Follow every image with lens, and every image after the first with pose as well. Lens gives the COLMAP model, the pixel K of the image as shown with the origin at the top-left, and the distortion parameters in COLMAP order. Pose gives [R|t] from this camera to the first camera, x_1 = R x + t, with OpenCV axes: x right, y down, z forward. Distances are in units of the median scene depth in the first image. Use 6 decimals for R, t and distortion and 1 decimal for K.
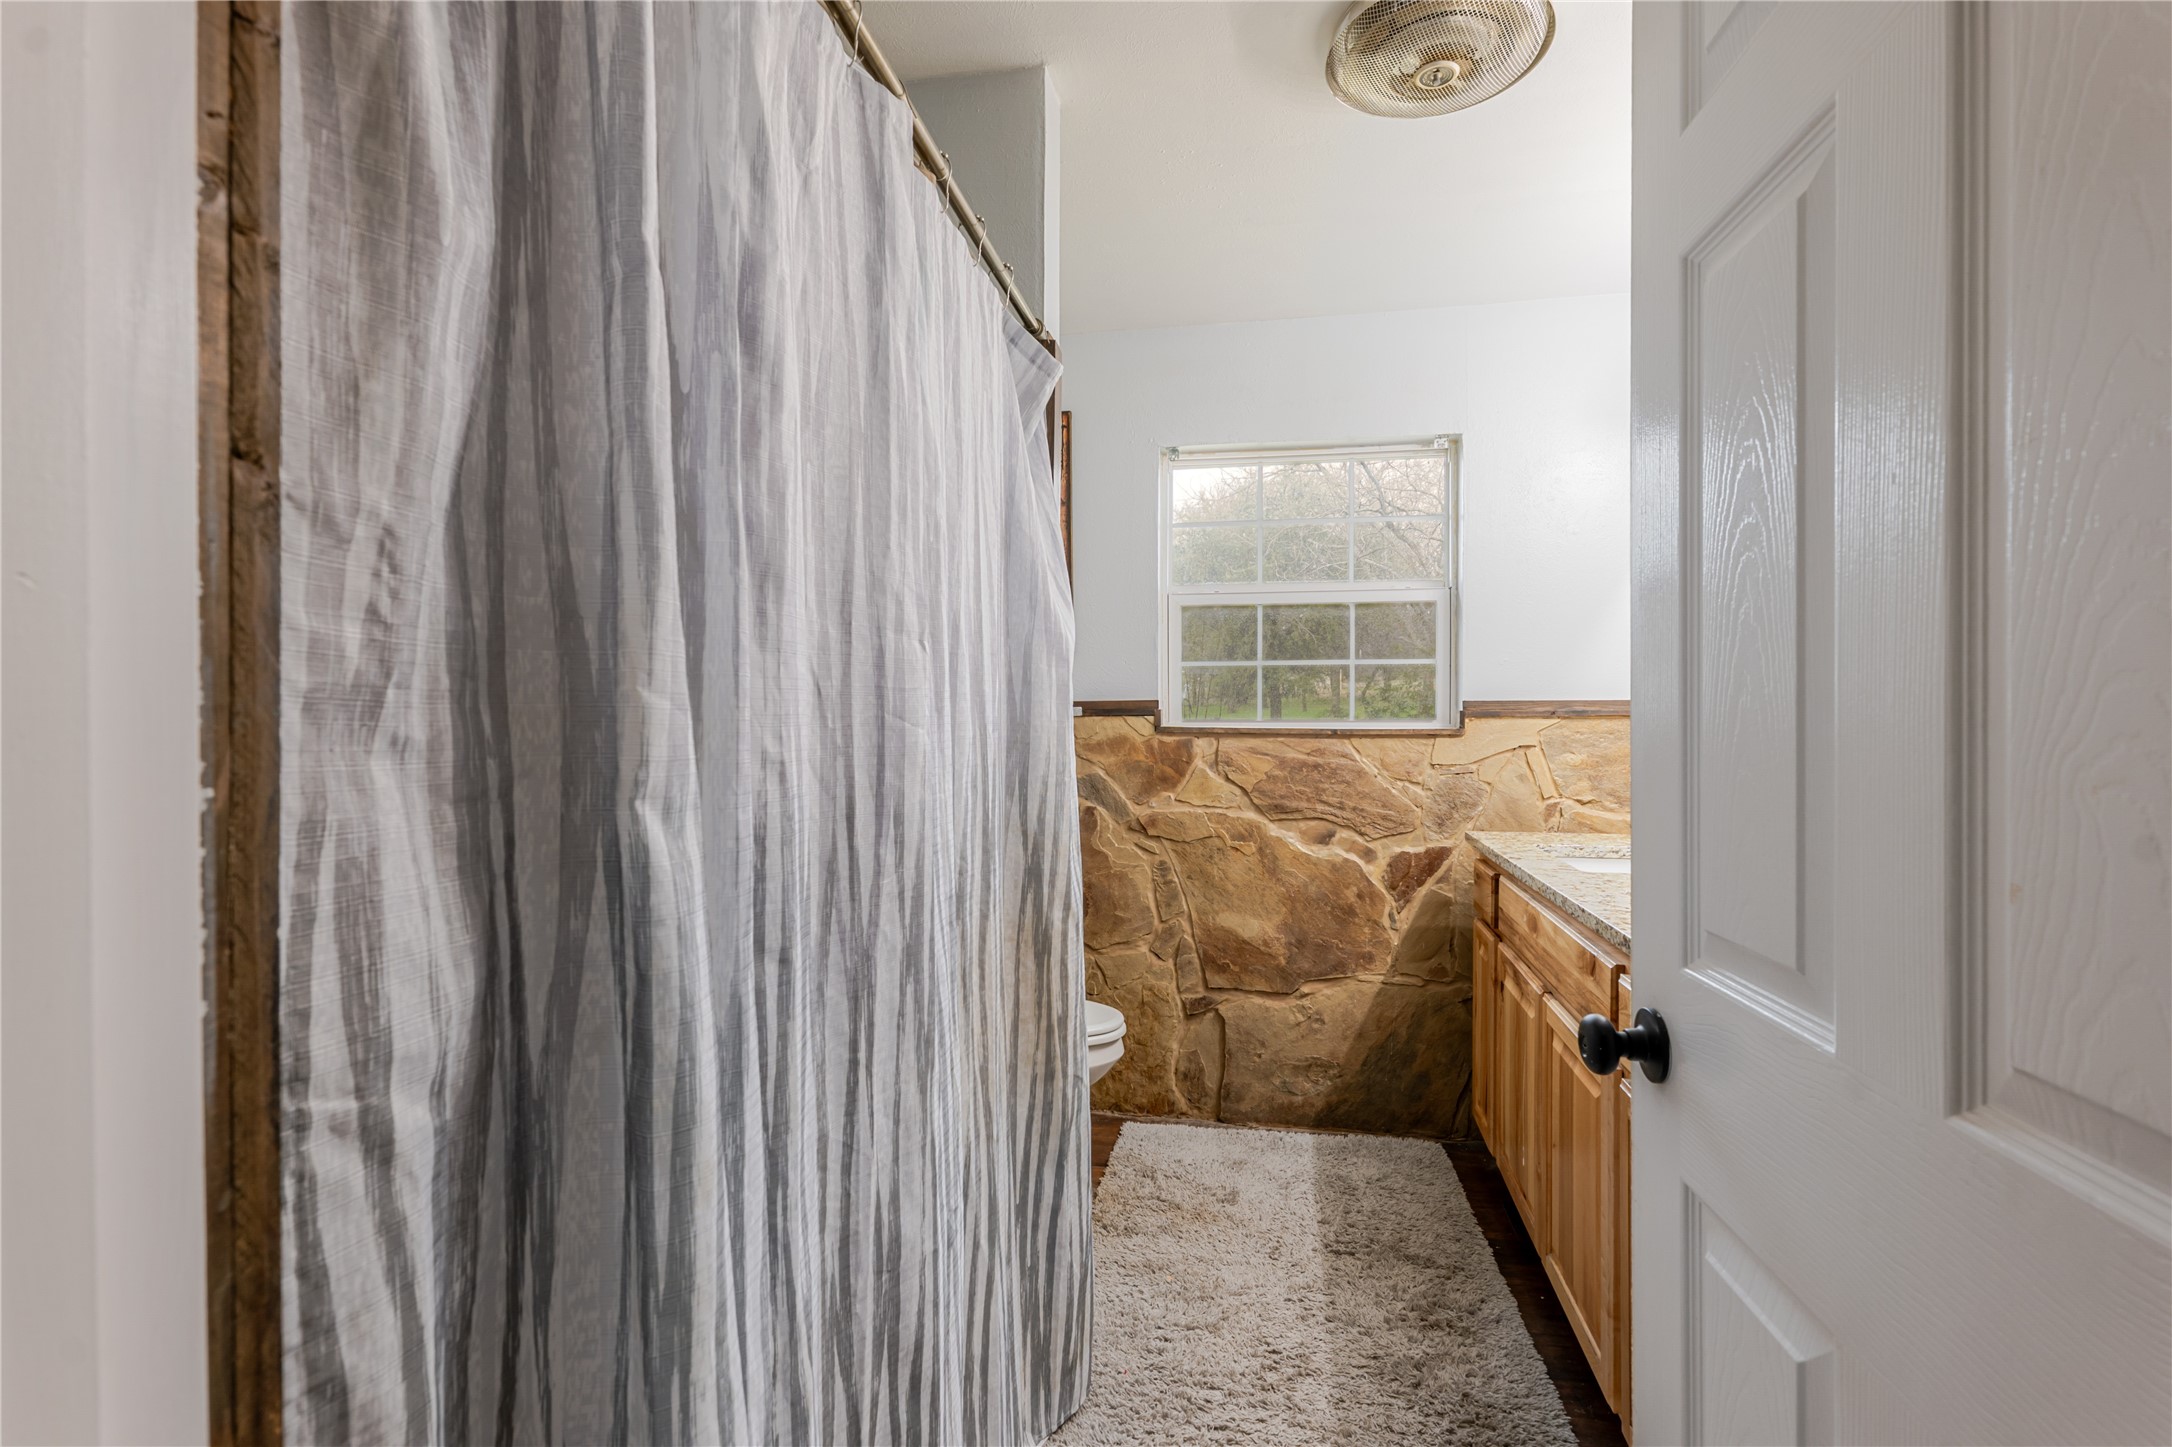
lens RADIAL K [[1011.5, 0, 1086.7], [0, 1011.5, 723.8], [0, 0, 1]] dist [0.004487, -0.000415]
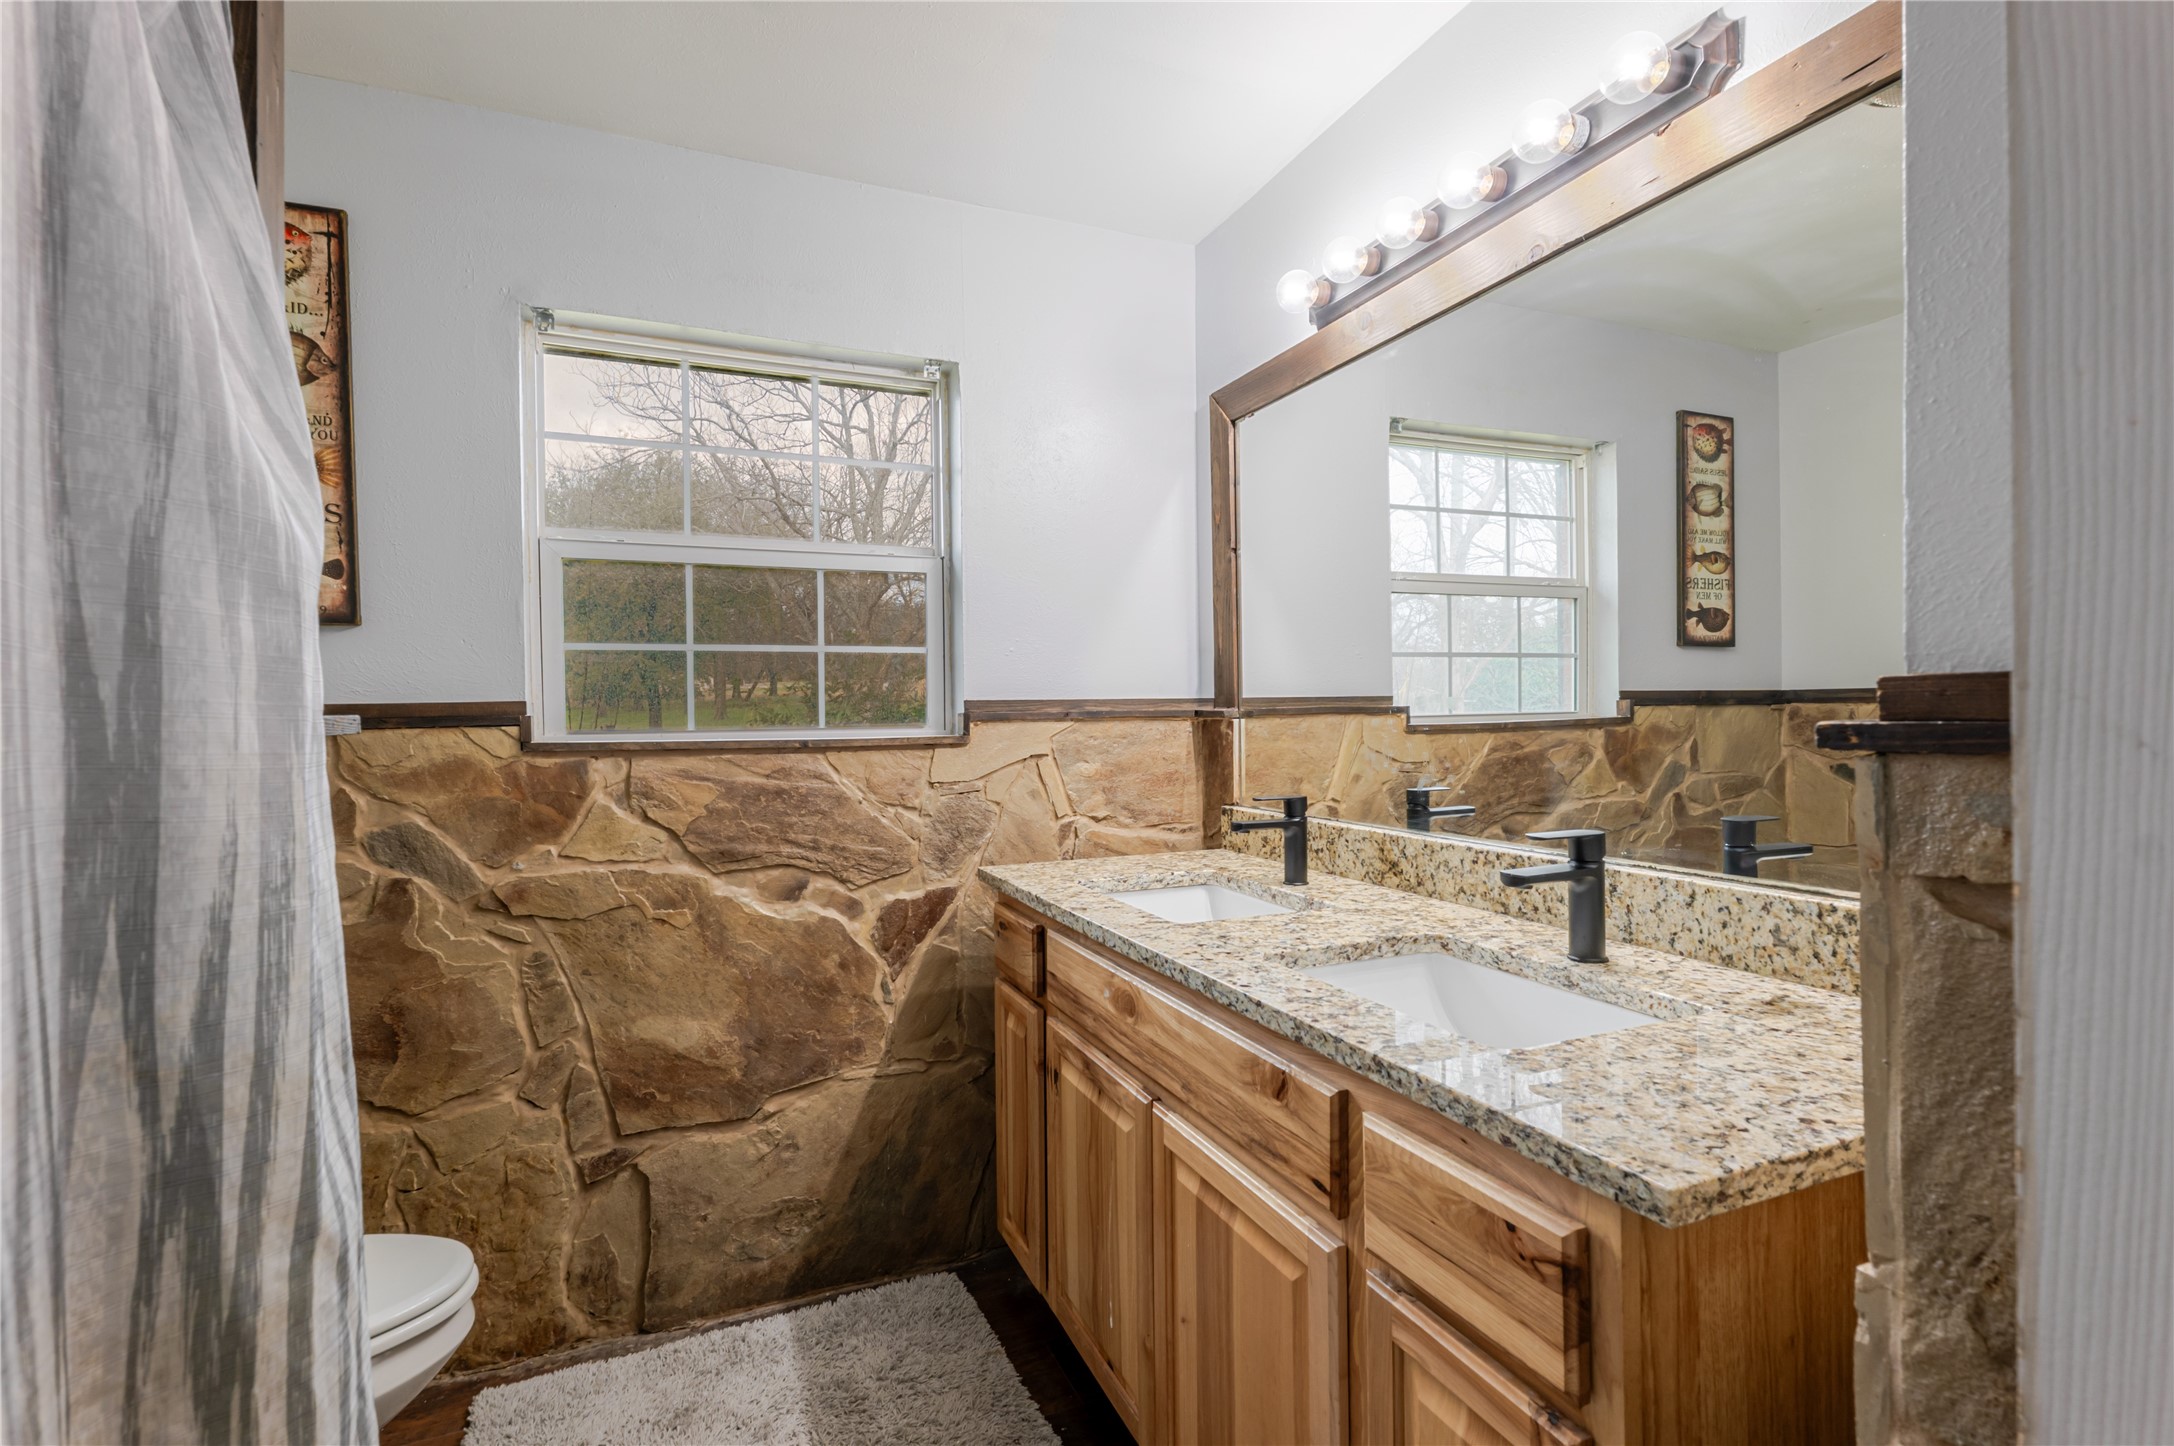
lens RADIAL K [[1012.4, 0, 1088.9], [0, 1012.4, 725.1], [0, 0, 1]] dist [0.004487, -0.000415]
pose [[0.829175, -0.016690, 0.558740, 0.008297], [0.017116, 0.999844, 0.004465, -0.005530], [-0.558727, 0.005861, 0.829331, 0.286353]]
